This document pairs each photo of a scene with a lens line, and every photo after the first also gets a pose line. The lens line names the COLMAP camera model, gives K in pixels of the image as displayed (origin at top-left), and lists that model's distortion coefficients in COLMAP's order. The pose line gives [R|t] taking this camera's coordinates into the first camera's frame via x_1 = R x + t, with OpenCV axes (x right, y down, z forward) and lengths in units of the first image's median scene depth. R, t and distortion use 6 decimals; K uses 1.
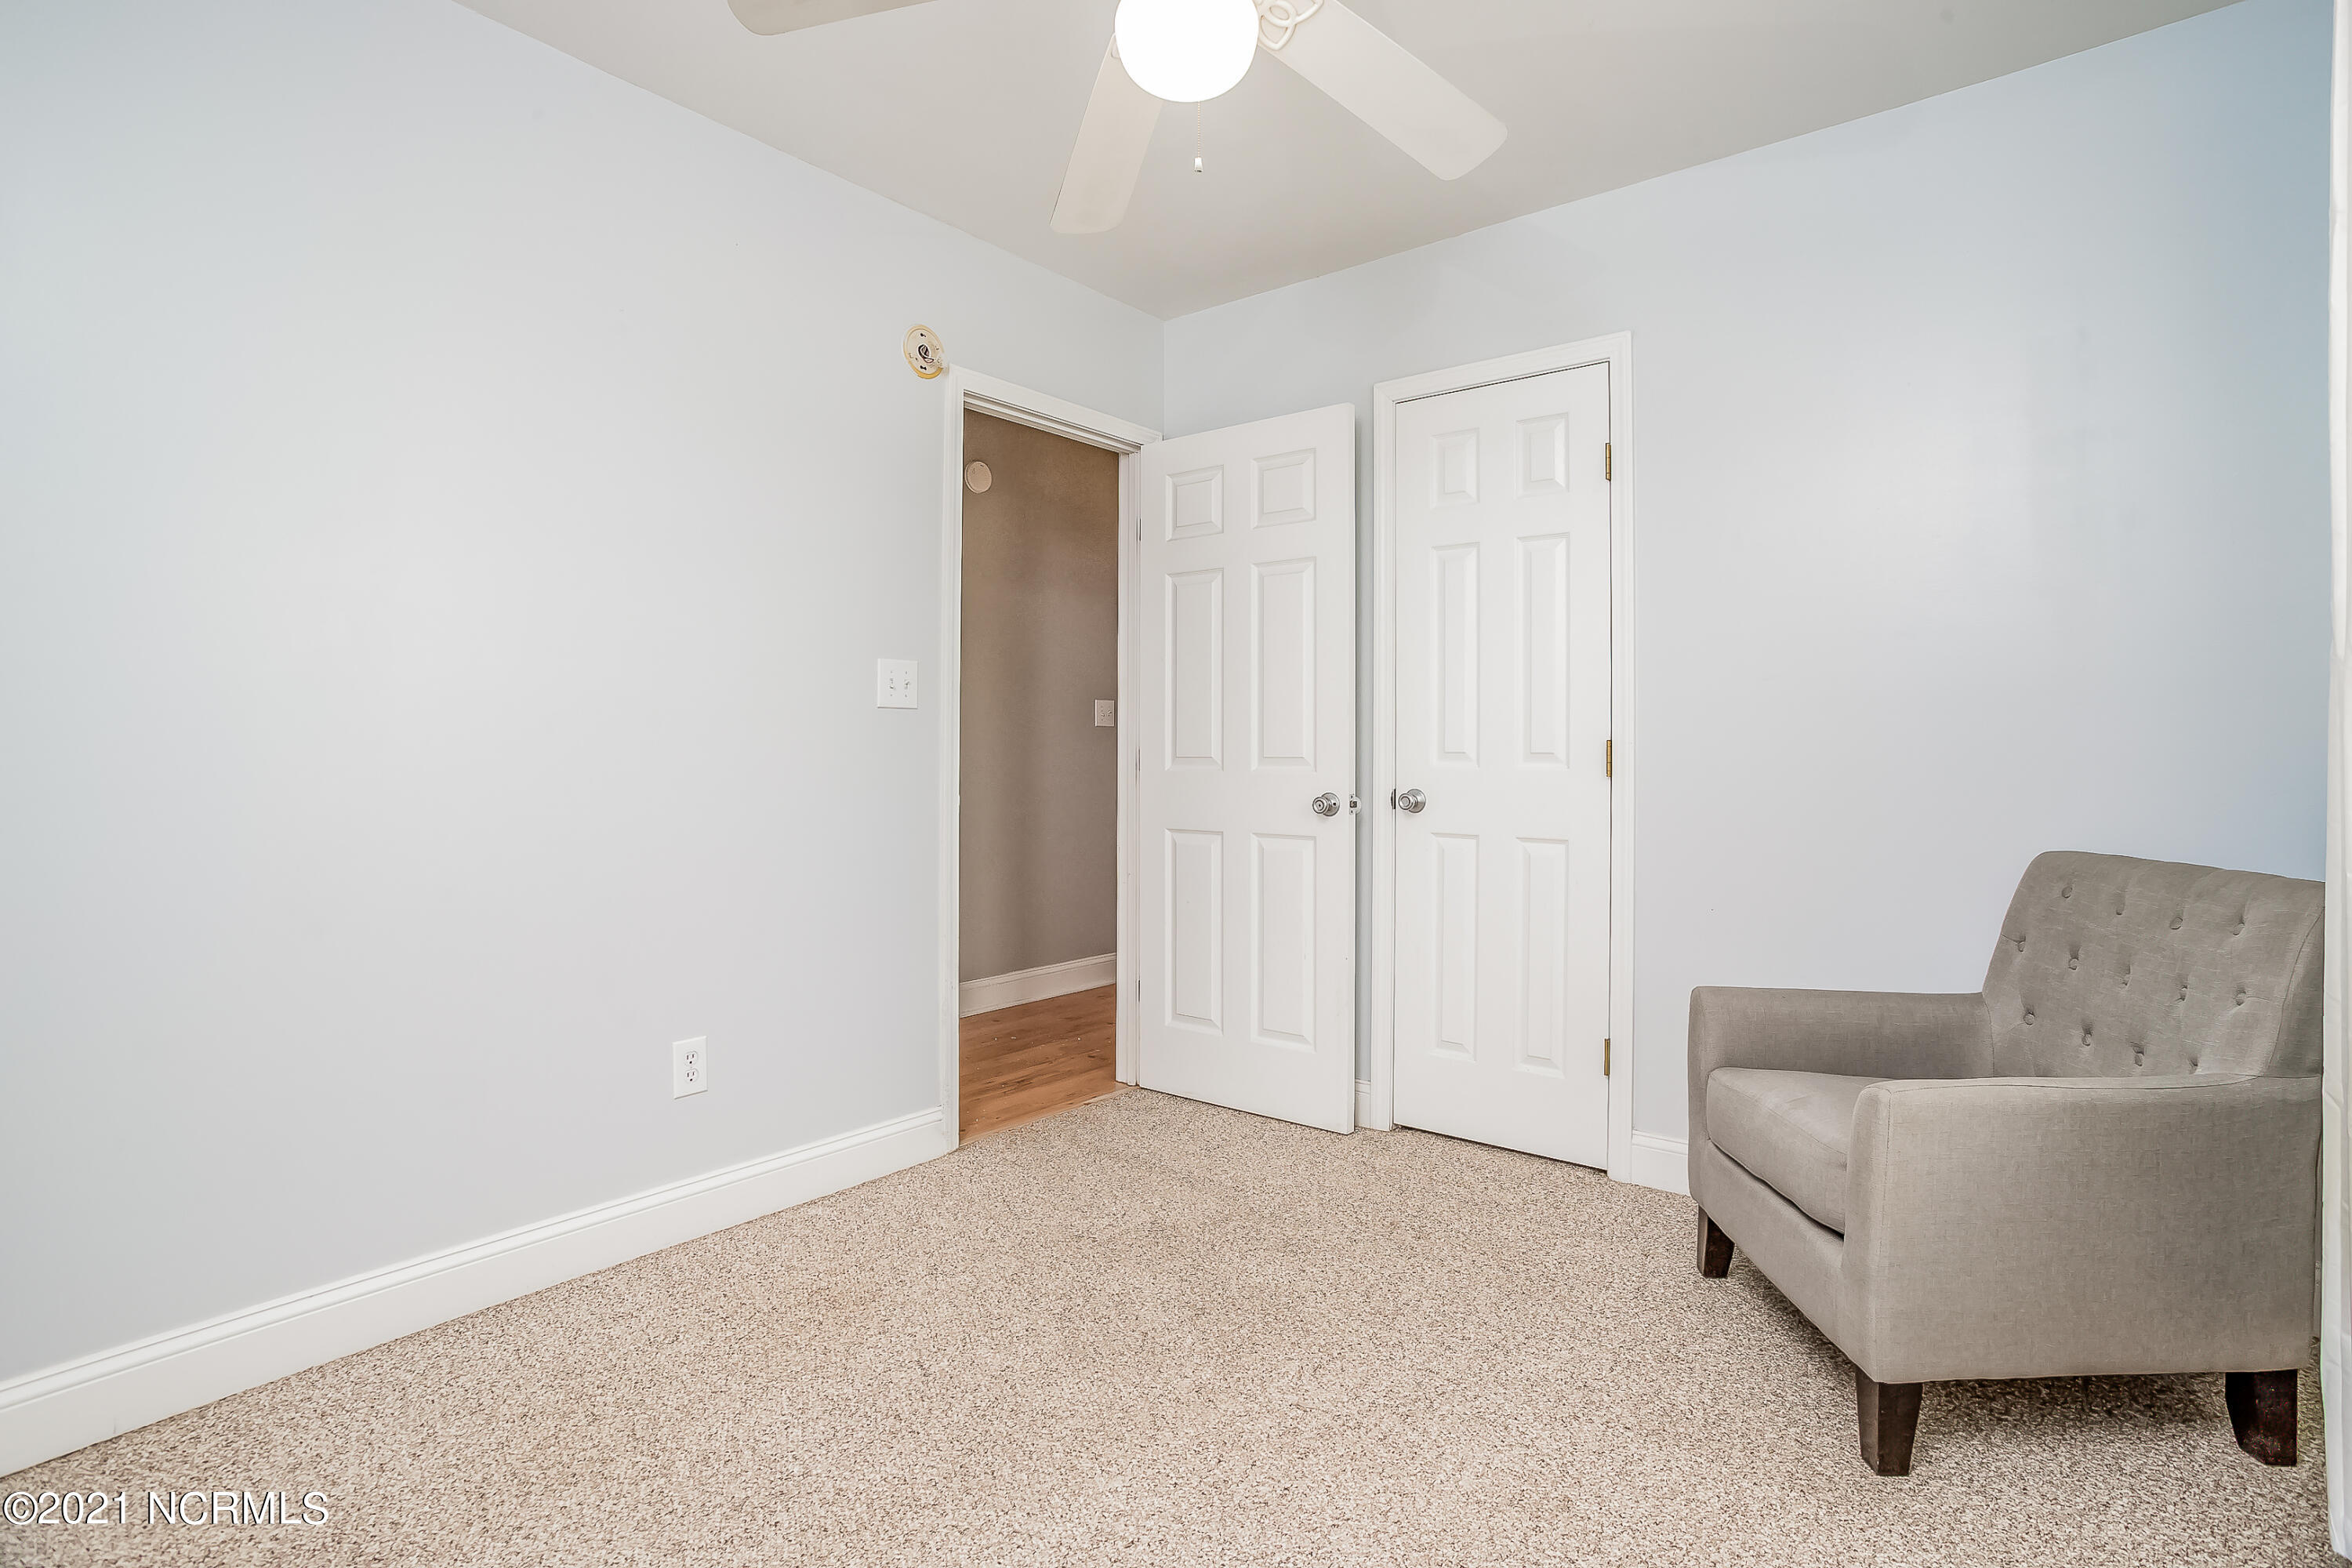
lens RADIAL K [[1175.4, 0, 1186.6], [0, 1175.4, 764.6], [0, 0, 1]] dist [-0.056591, 0.032026]
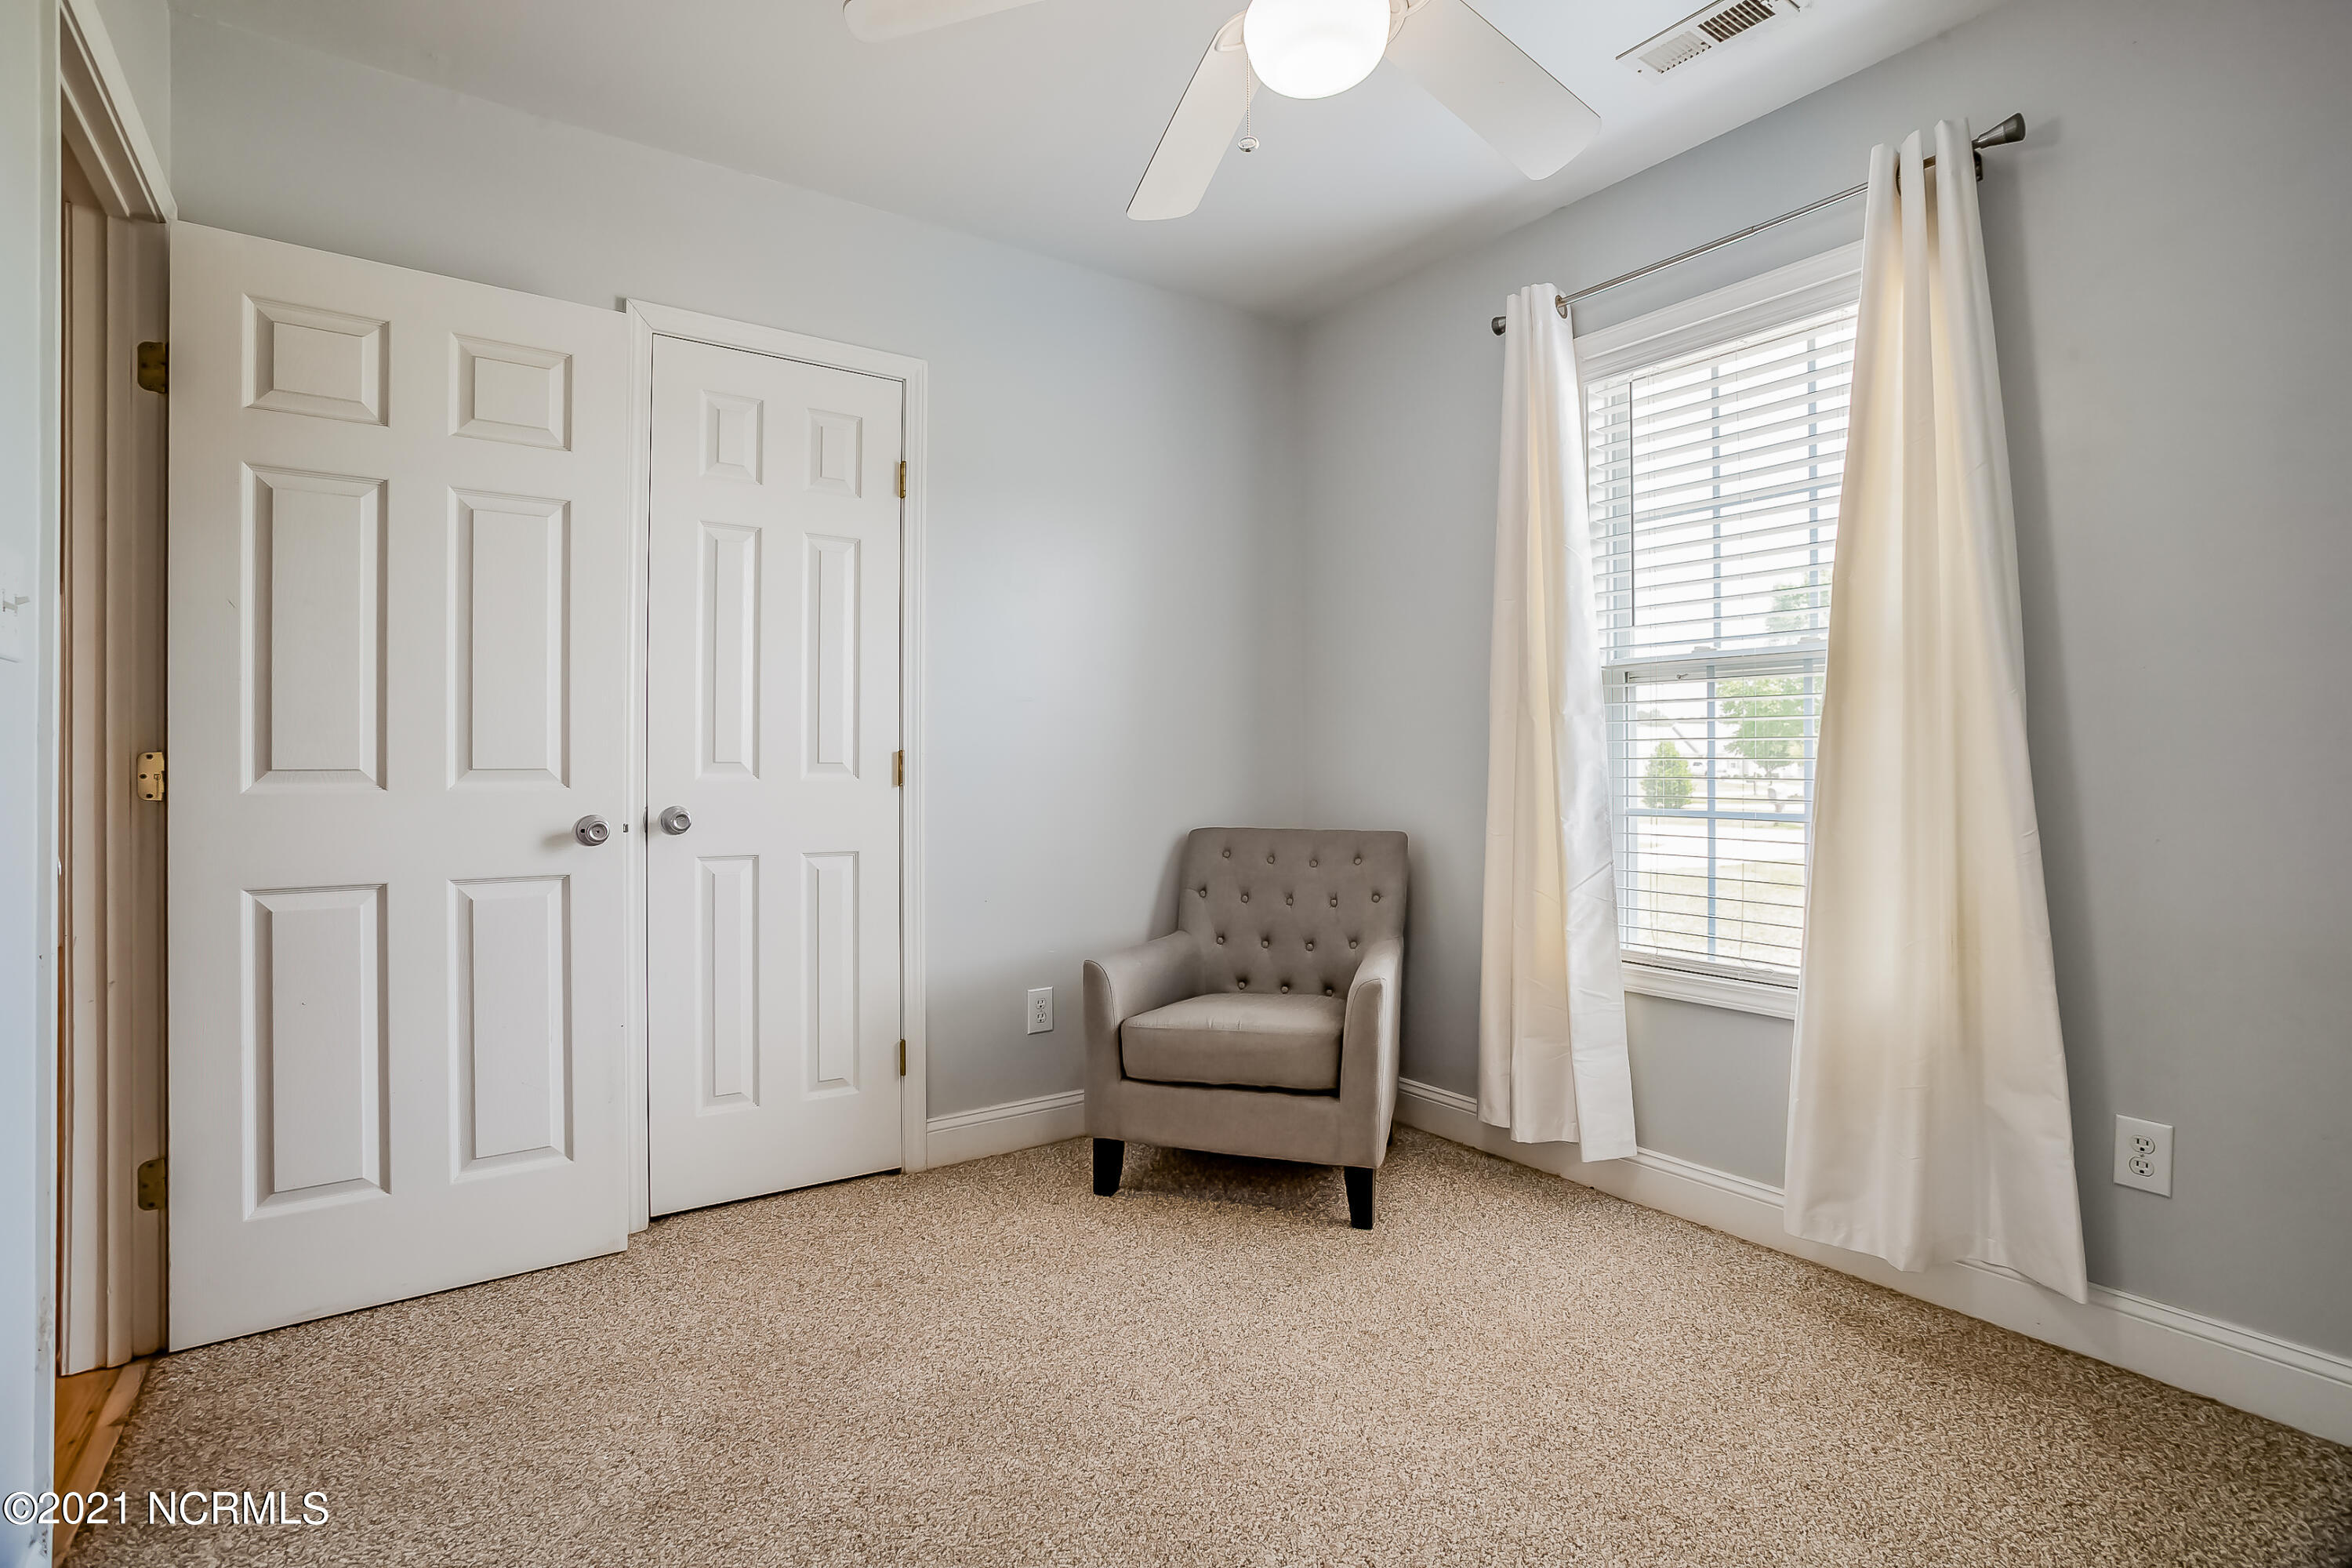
lens RADIAL K [[1175.4, 0, 1186.6], [0, 1175.4, 764.6], [0, 0, 1]] dist [-0.056591, 0.032026]
pose [[0.255351, -0.002765, 0.966845, -0.550898], [0.007881, 0.999969, 0.000778, -0.006702], [-0.966816, 0.007421, 0.255365, 0.470078]]
